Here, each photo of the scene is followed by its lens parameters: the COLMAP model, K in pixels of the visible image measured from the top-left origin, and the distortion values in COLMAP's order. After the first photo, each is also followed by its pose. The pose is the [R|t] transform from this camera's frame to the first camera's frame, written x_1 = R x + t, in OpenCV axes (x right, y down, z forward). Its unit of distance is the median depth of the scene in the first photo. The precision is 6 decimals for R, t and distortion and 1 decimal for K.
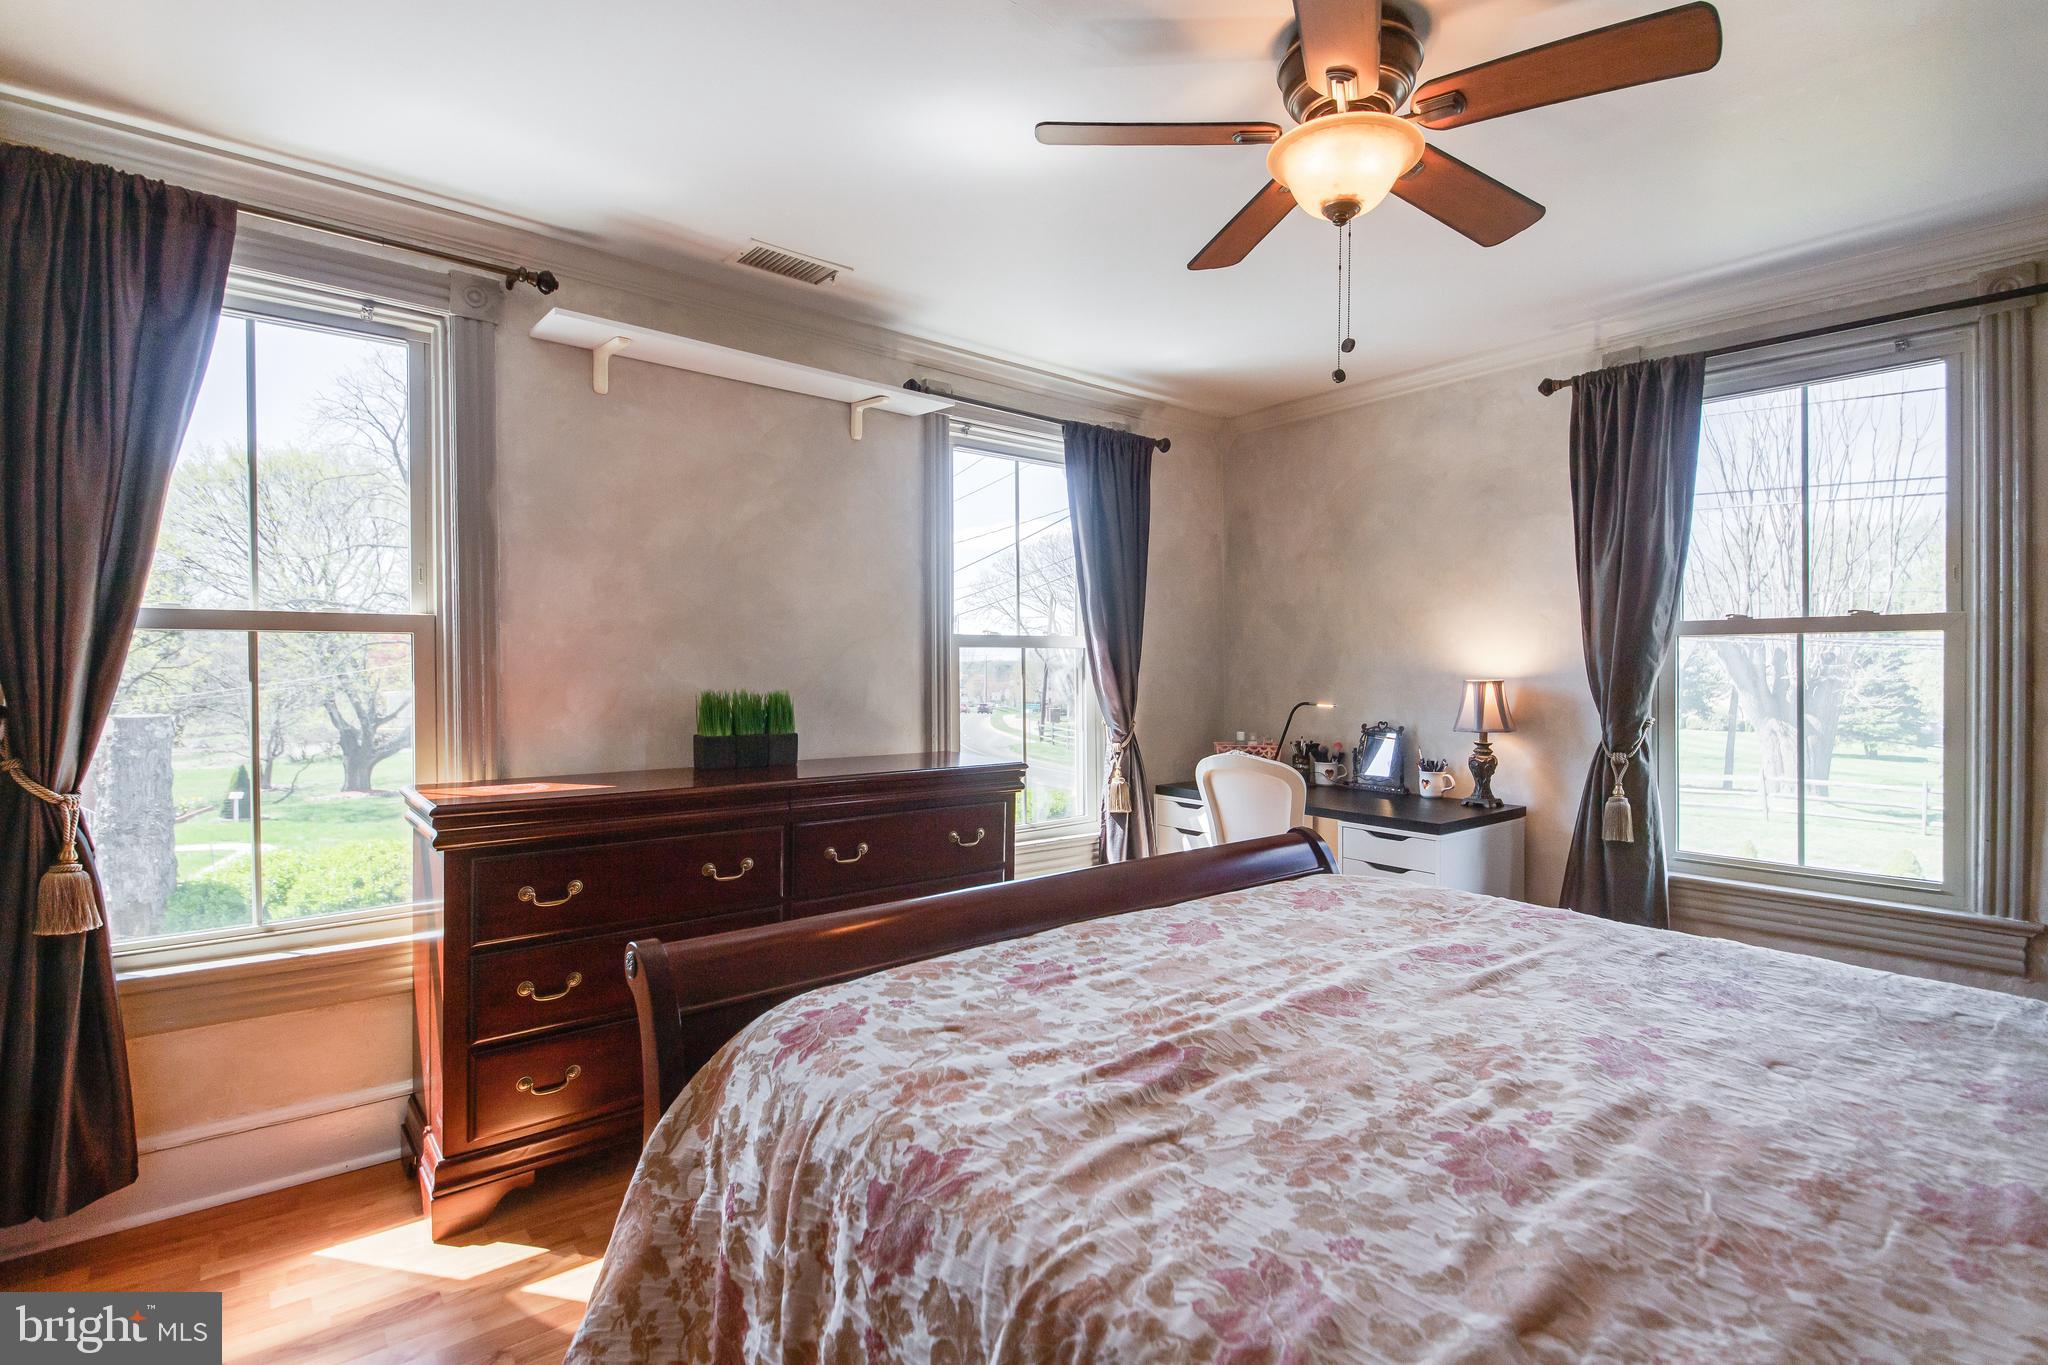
lens RADIAL K [[984.6, 0, 1037.4], [0, 984.6, 686.9], [0, 0, 1]] dist [0.048922, -0.037995]
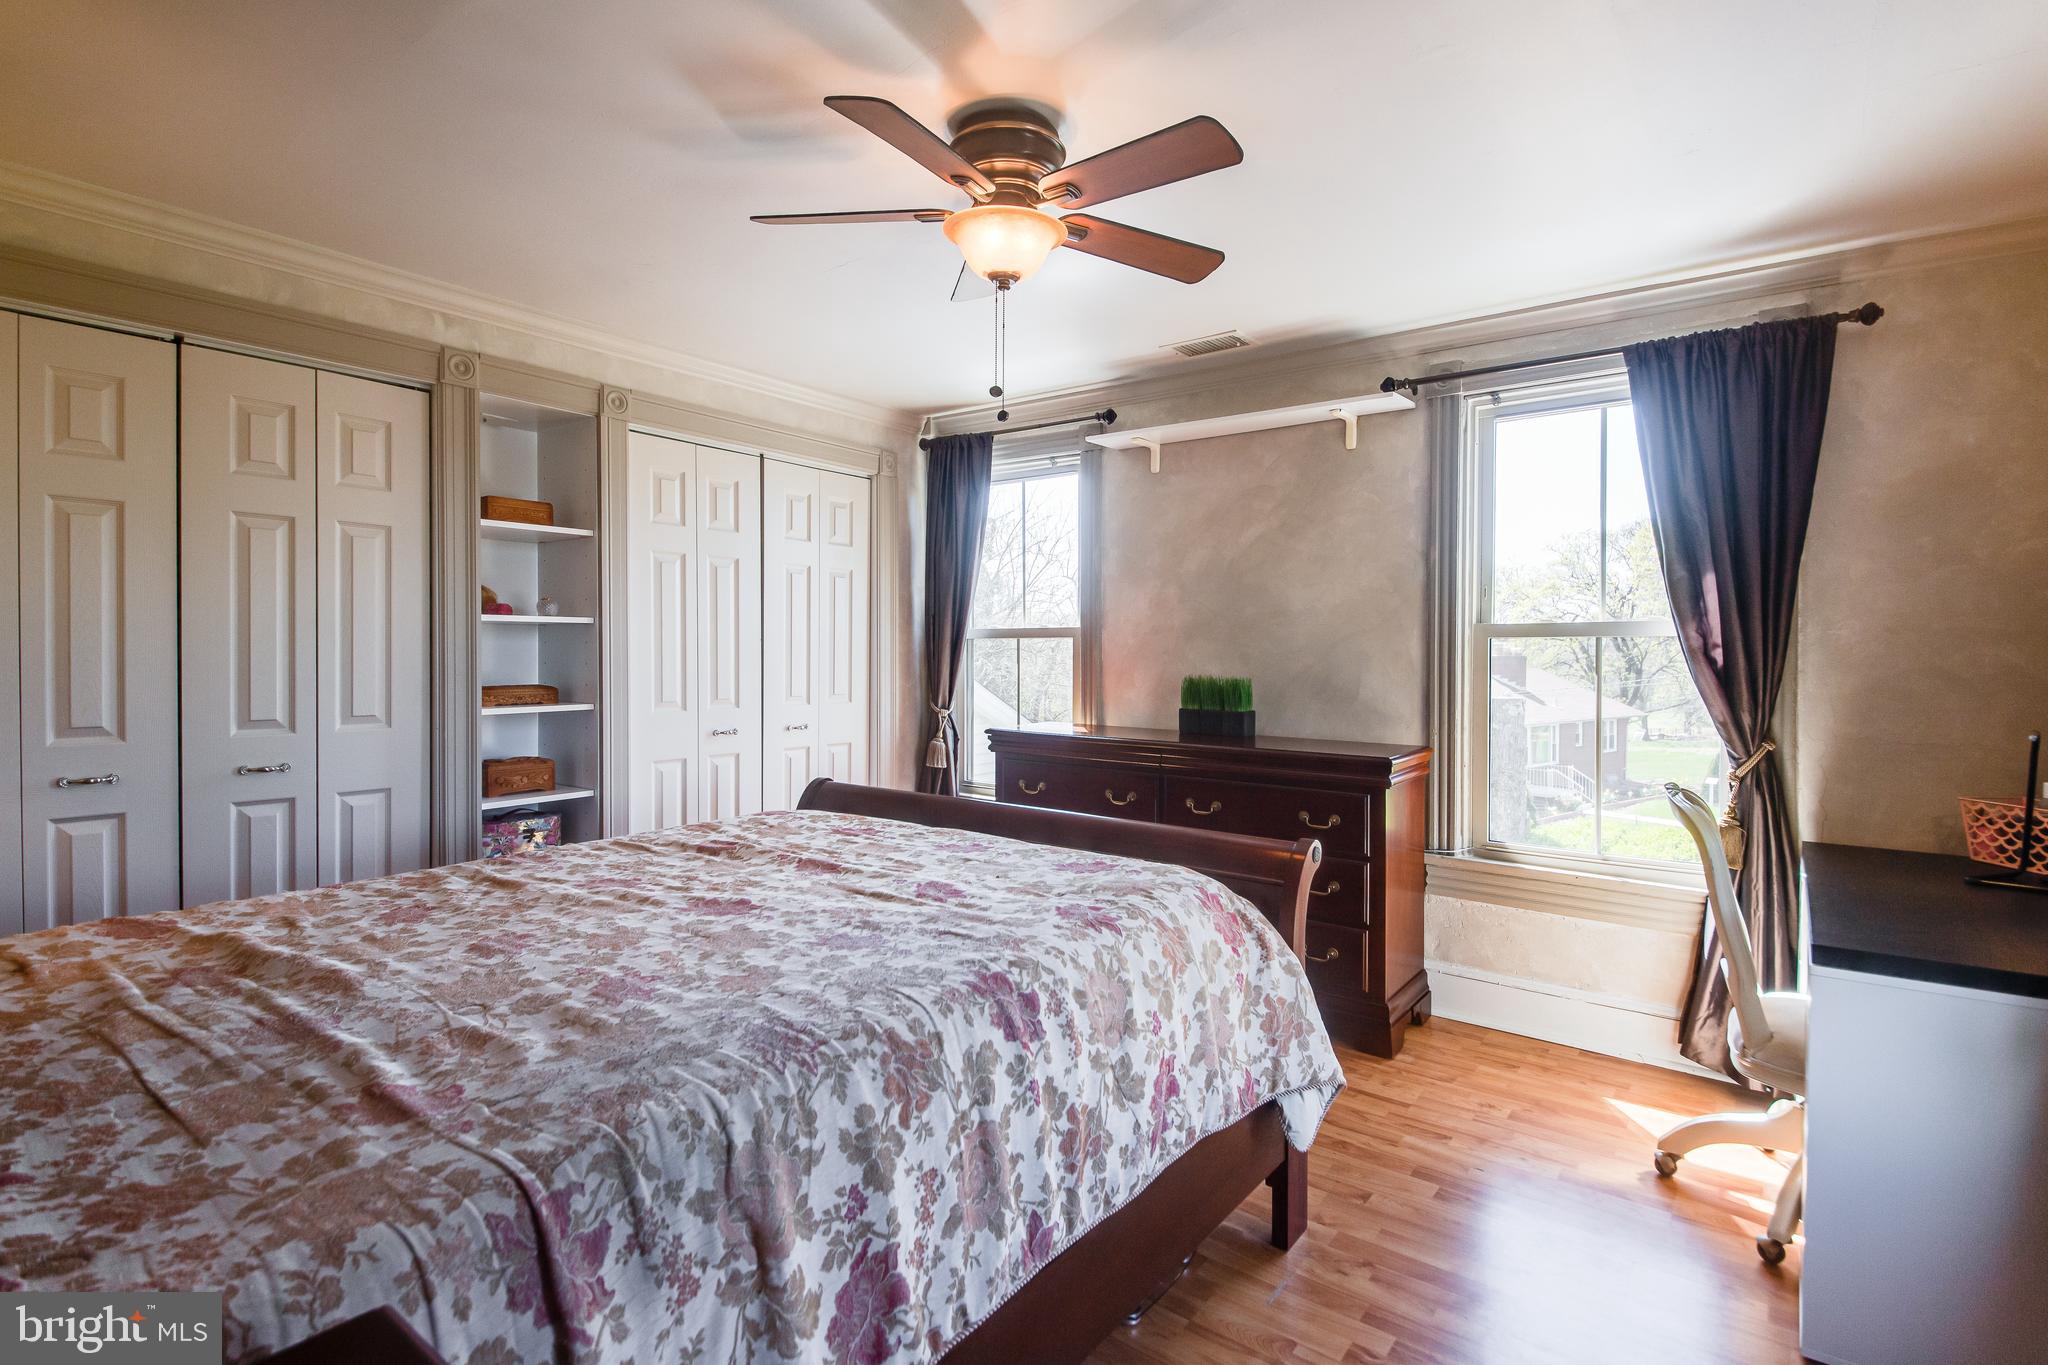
lens RADIAL K [[984.6, 0, 1037.4], [0, 984.6, 686.9], [0, 0, 1]] dist [0.048922, -0.037995]
pose [[0.226869, 0.029754, -0.973471, 0.935827], [-0.025860, 0.999365, 0.024519, -0.007124], [0.973582, 0.019612, 0.227495, 0.482918]]
